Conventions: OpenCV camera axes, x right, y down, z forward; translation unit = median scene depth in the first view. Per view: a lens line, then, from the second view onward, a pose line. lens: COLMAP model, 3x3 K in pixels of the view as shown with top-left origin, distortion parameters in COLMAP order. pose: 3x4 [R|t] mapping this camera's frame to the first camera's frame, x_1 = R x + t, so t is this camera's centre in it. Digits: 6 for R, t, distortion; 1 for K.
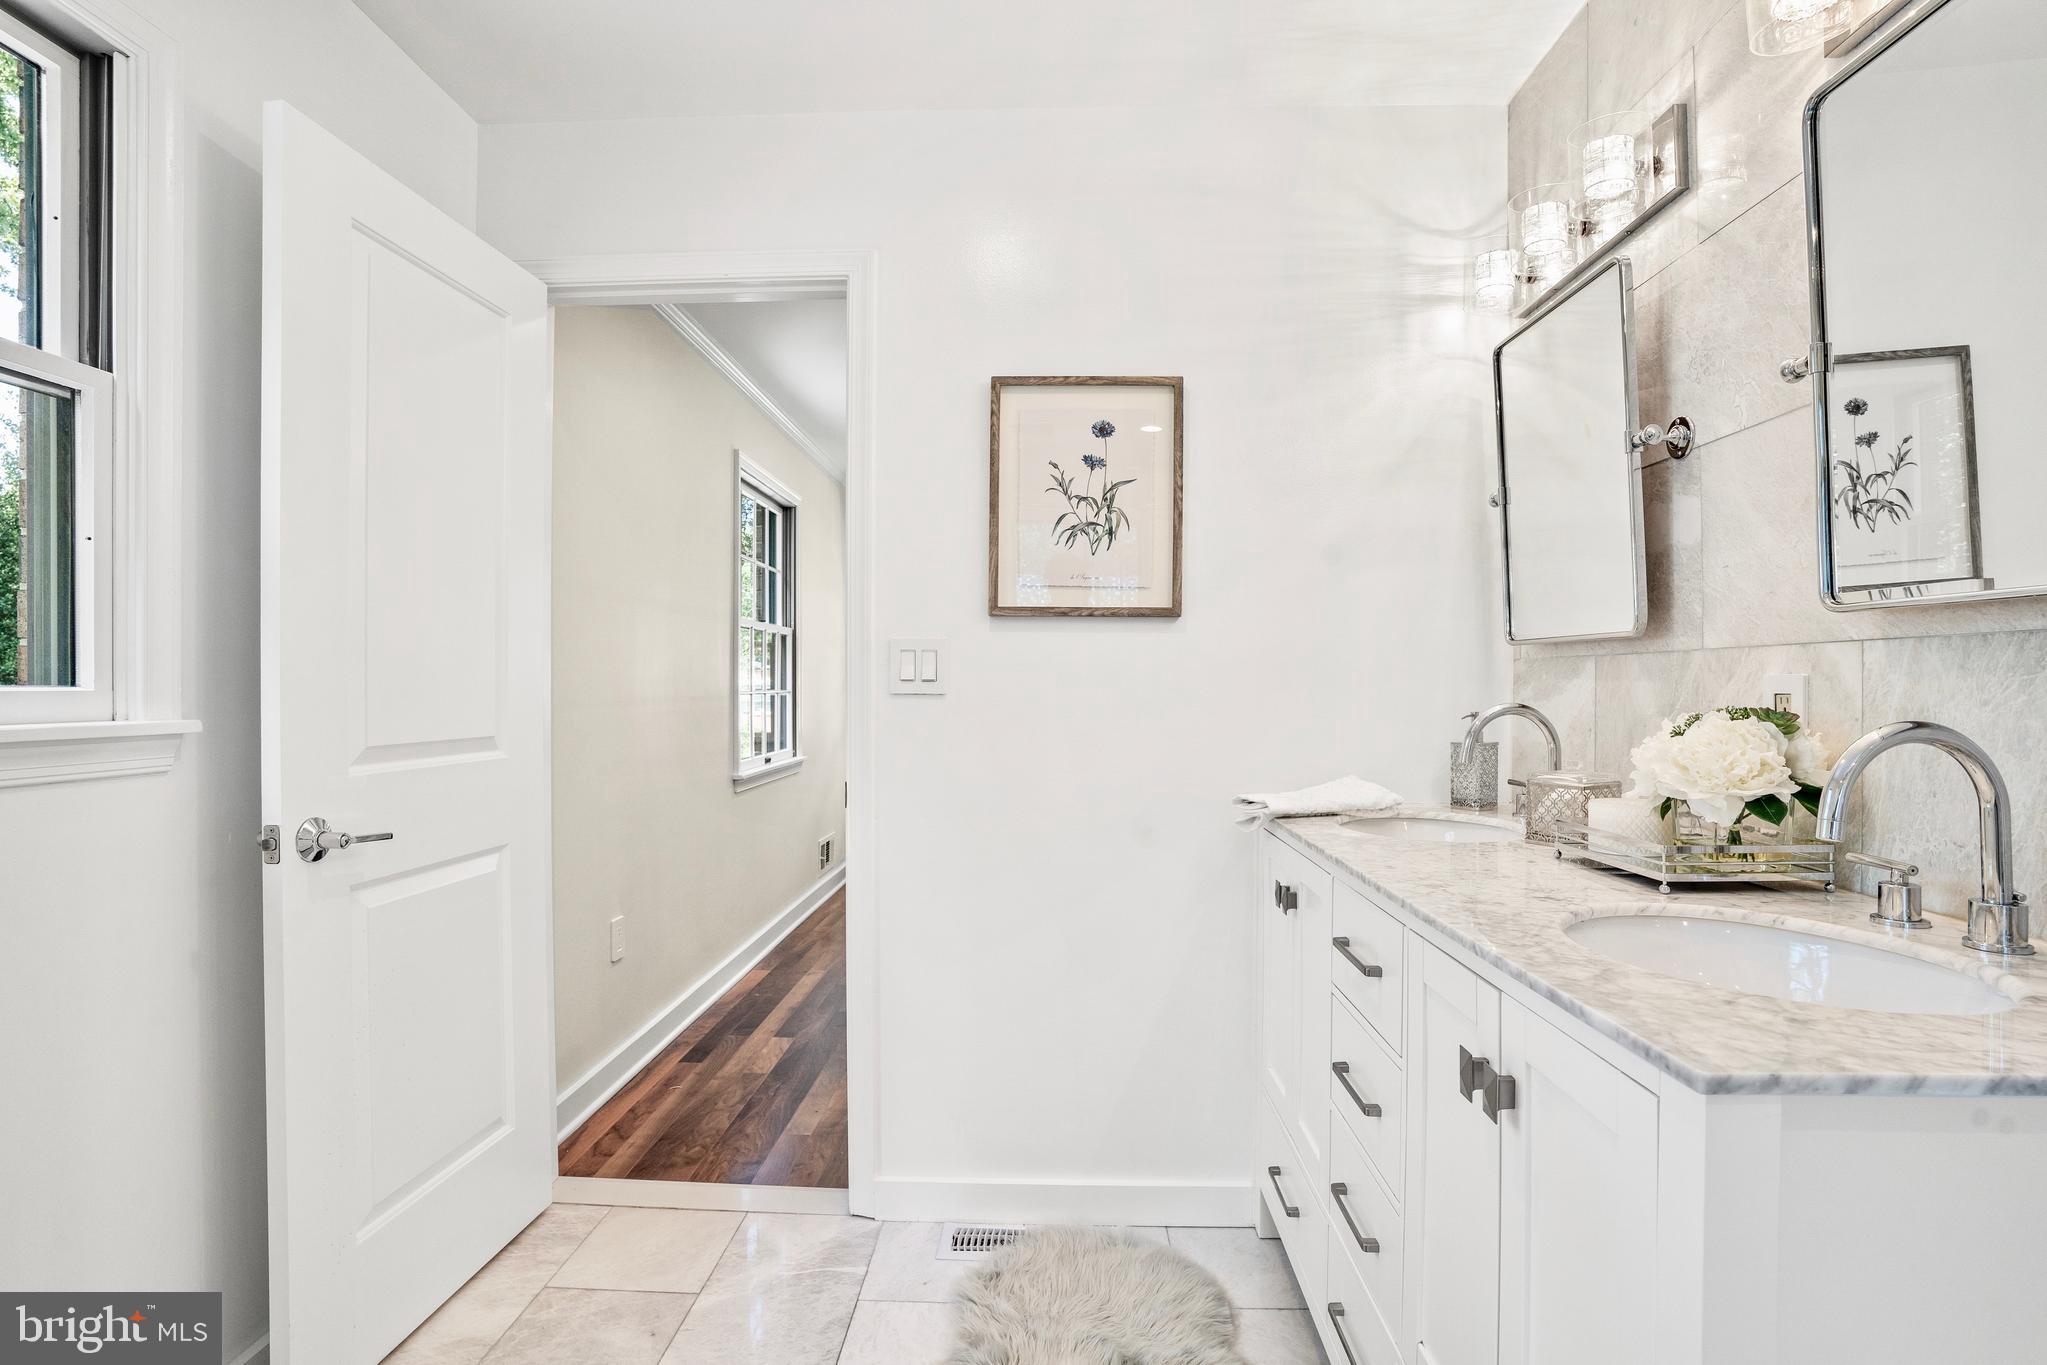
lens RADIAL K [[1002.4, 0, 1024.7], [0, 1002.4, 693.0], [0, 0, 1]] dist [-0.079935, 0.036148]
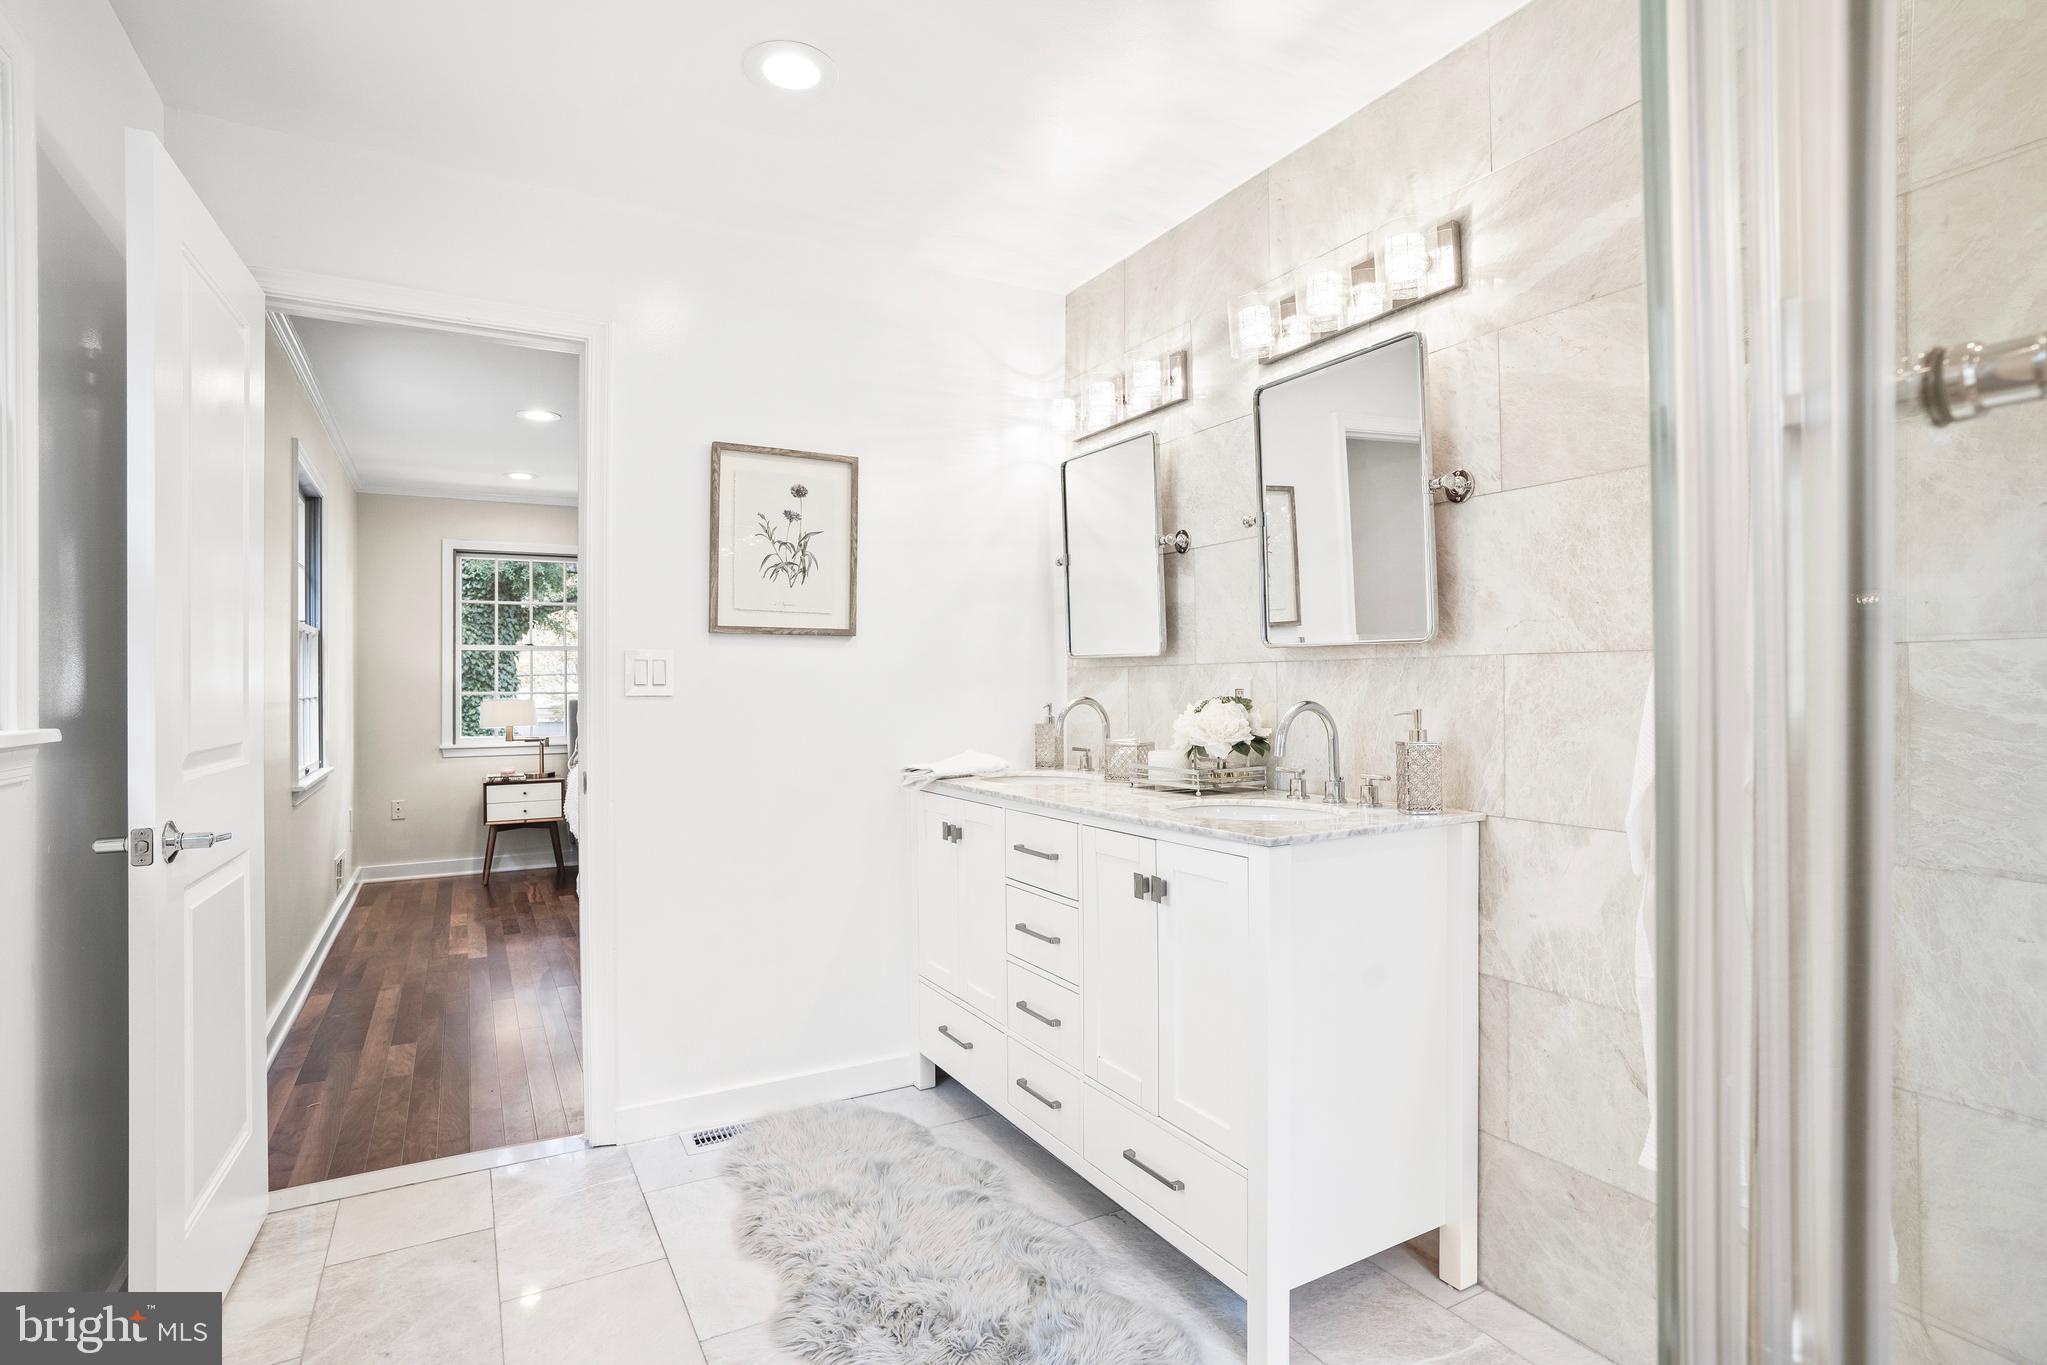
lens RADIAL K [[1002.4, 0, 1024.7], [0, 1002.4, 693.0], [0, 0, 1]] dist [-0.079935, 0.036148]
pose [[0.852618, -0.012286, 0.522391, -0.370846], [0.012067, 0.999920, 0.003821, -0.002631], [-0.522396, 0.003046, 0.852697, -0.275455]]
